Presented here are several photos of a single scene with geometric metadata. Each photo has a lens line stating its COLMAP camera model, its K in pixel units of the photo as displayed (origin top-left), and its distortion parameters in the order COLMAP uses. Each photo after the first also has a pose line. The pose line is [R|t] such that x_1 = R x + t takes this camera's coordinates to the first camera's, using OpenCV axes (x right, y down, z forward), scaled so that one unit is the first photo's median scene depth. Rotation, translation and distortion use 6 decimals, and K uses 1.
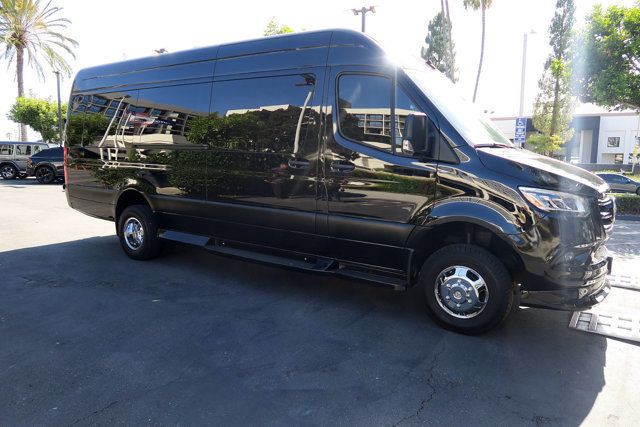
lens RADIAL K [[444.0, 0, 317.1], [0, 444.0, 212.2], [0, 0, 1]] dist [-0.017295, 0.005475]
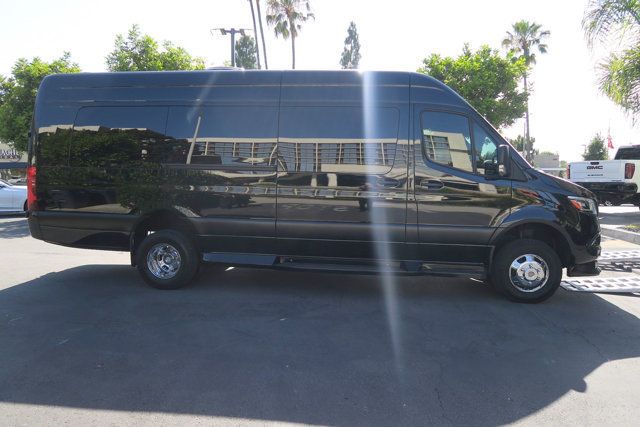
lens RADIAL K [[444.0, 0, 318.1], [0, 444.0, 212.4], [0, 0, 1]] dist [-0.017295, 0.005475]
pose [[0.892375, -0.047904, 0.448745, -0.509221], [0.062415, 0.997895, -0.017592, -0.016053], [-0.446958, 0.043707, 0.893487, 0.030363]]
